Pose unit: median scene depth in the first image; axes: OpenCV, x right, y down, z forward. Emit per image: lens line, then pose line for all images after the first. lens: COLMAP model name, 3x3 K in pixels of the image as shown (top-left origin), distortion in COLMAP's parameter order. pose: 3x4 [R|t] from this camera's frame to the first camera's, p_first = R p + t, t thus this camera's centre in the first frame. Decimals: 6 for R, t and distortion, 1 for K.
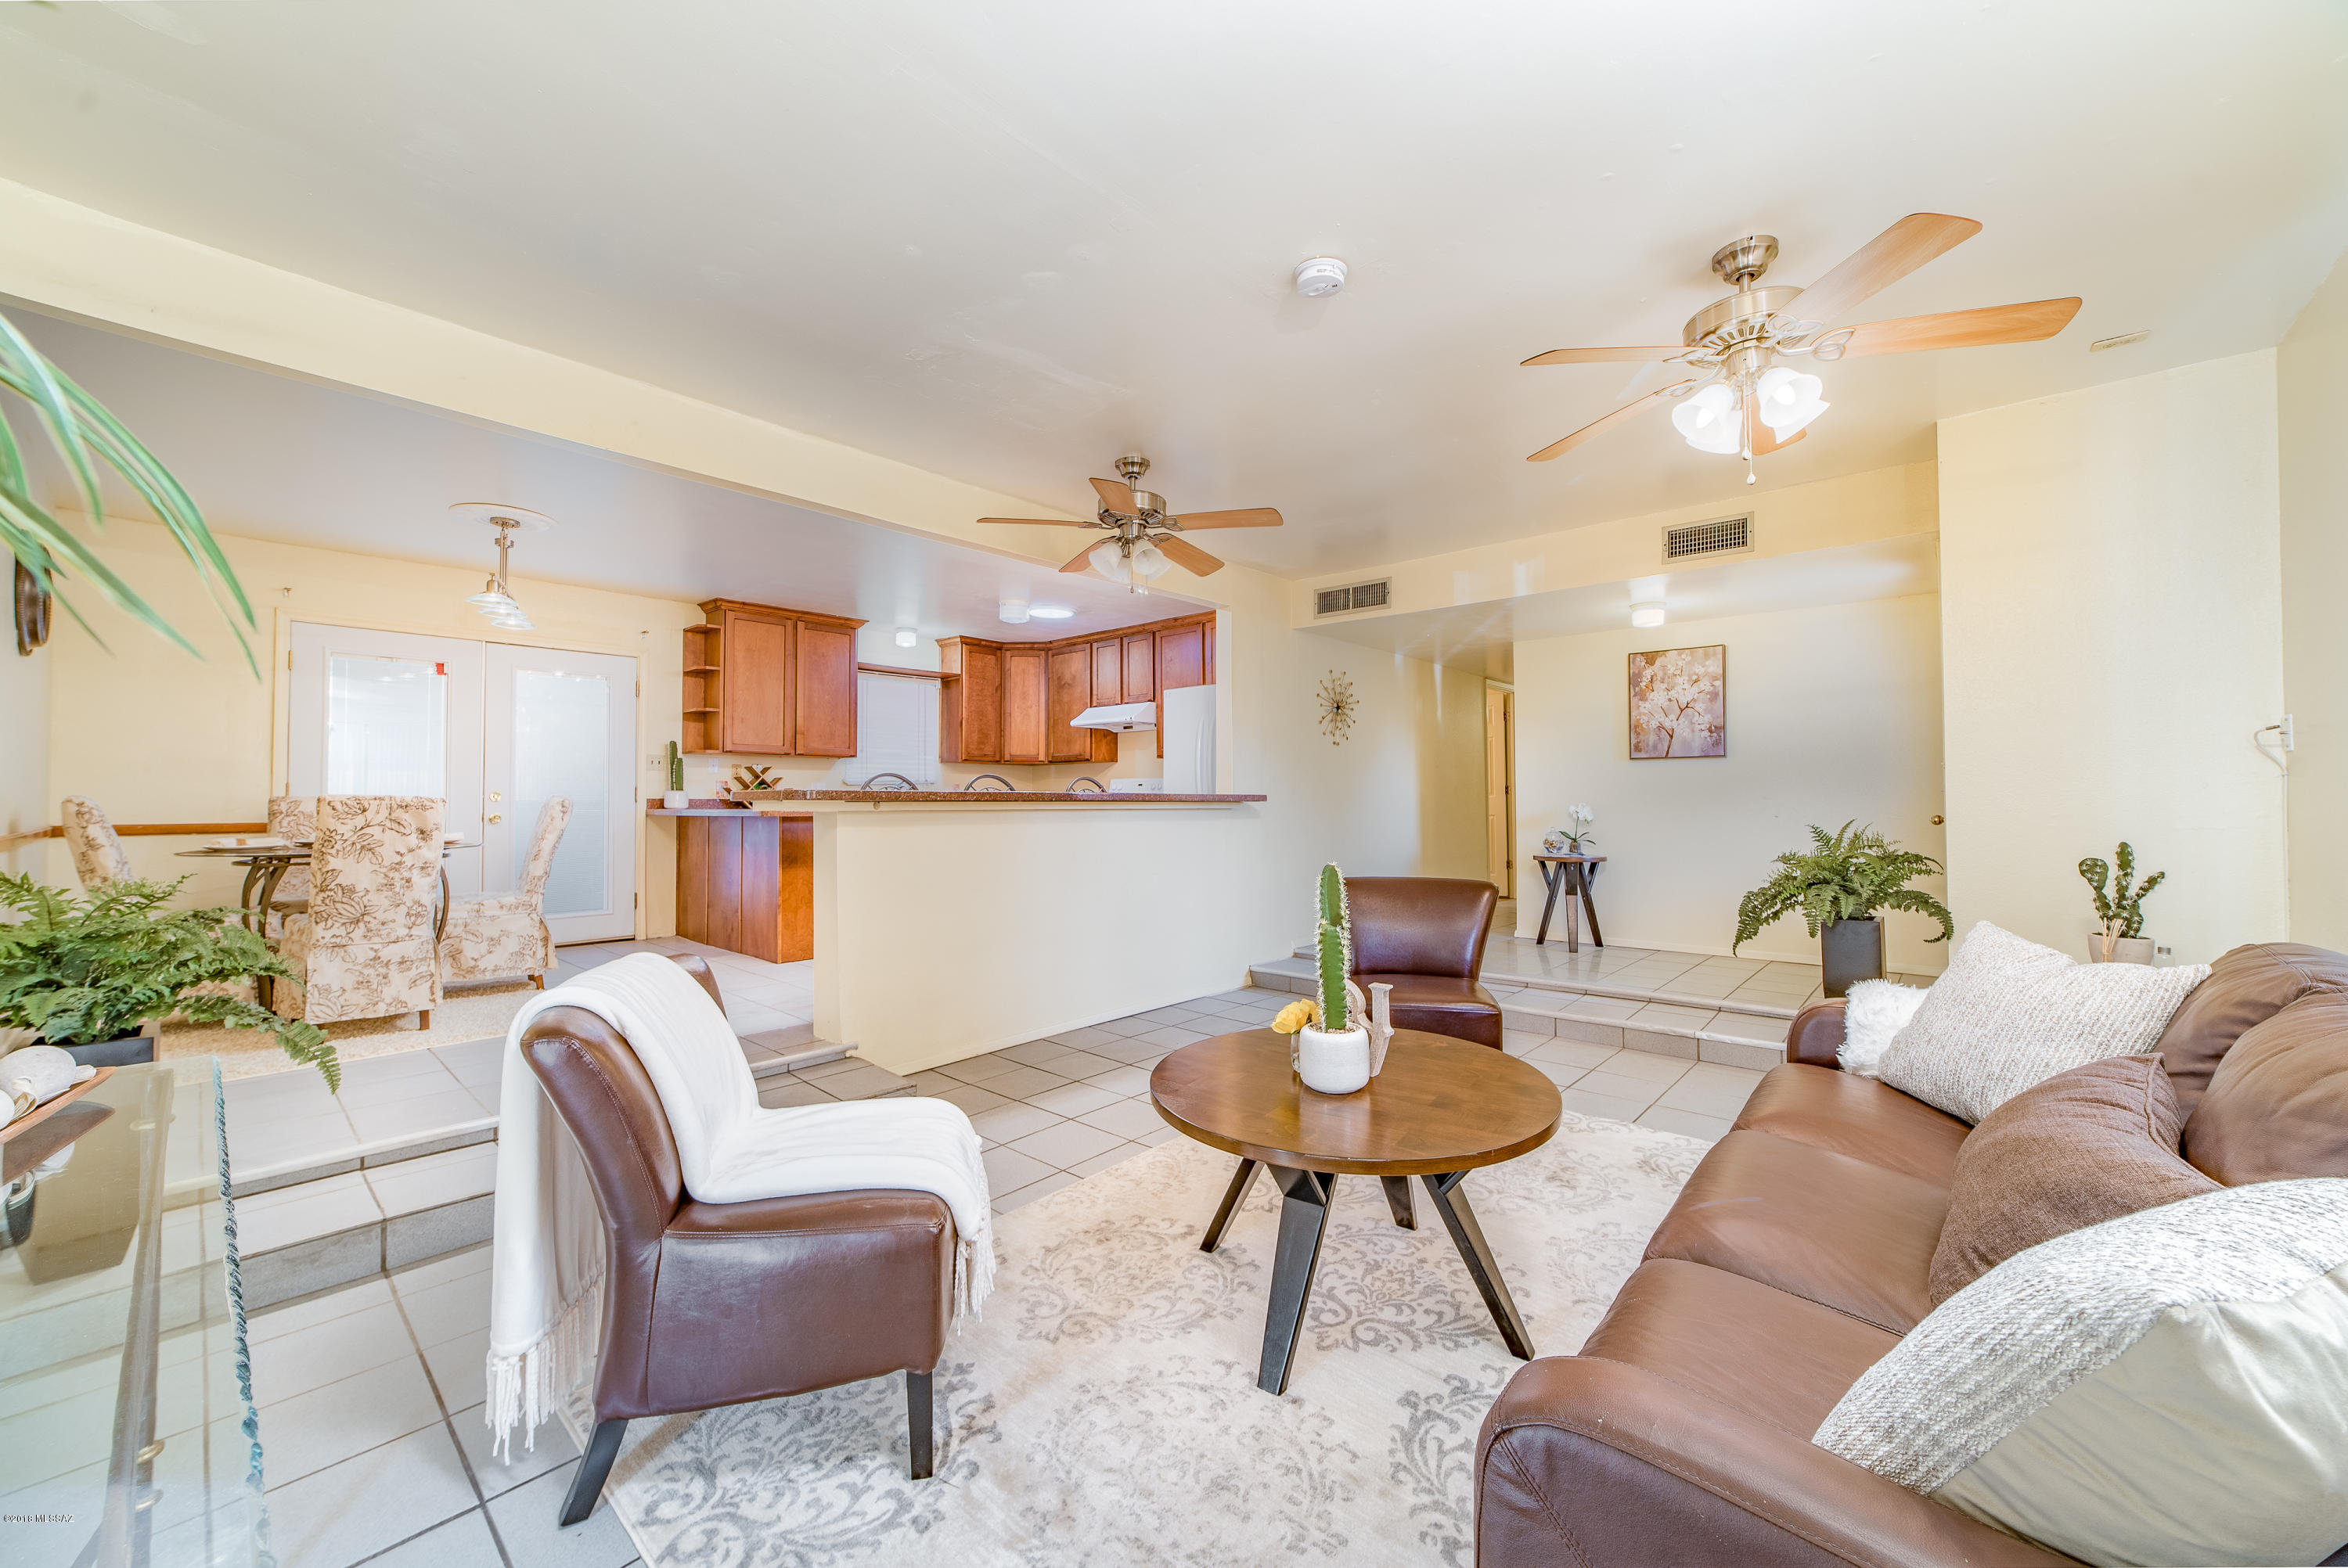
lens RADIAL K [[896.3, 0, 1171.5], [0, 896.3, 806.5], [0, 0, 1]] dist [-0.001742, -0.000107]
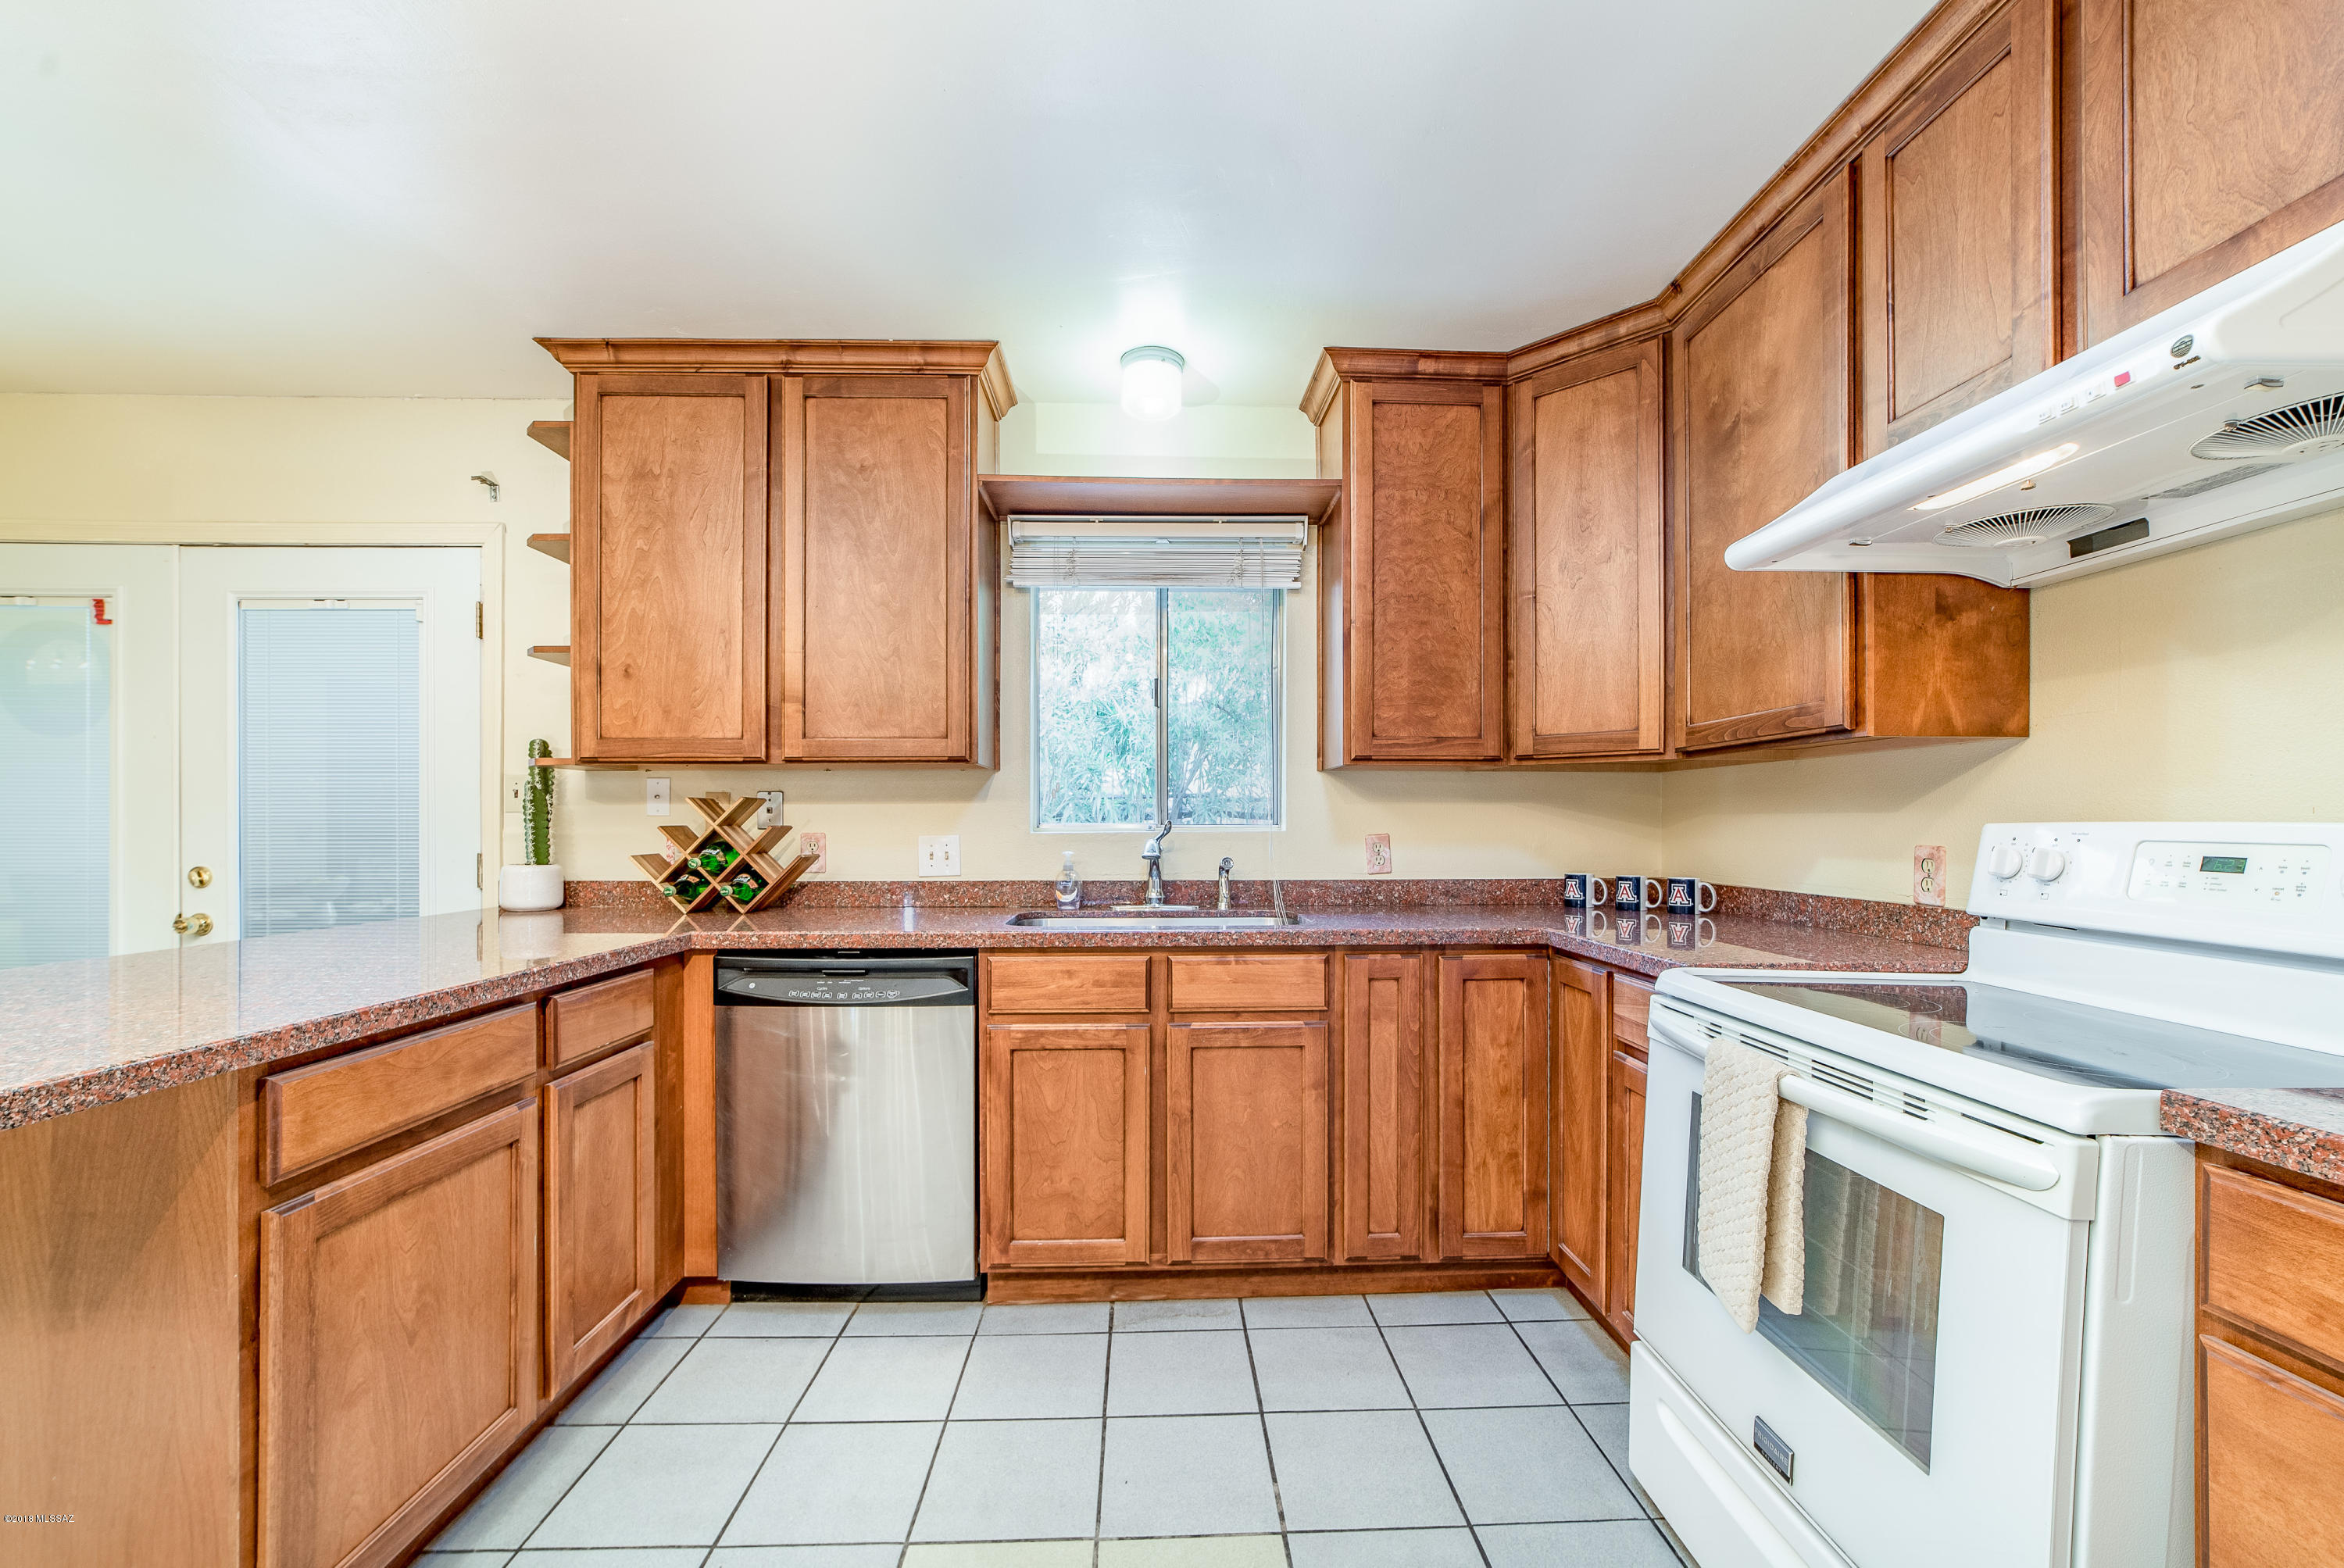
lens RADIAL K [[932.8, 0, 1175.0], [0, 932.8, 827.9], [0, 0, 1]] dist [-0.015824, -0.000064]
pose [[0.699001, 0.011107, -0.715035, -0.046821], [-0.003379, 0.999920, 0.012229, -0.031973], [0.715113, -0.006132, 0.698982, 0.733164]]
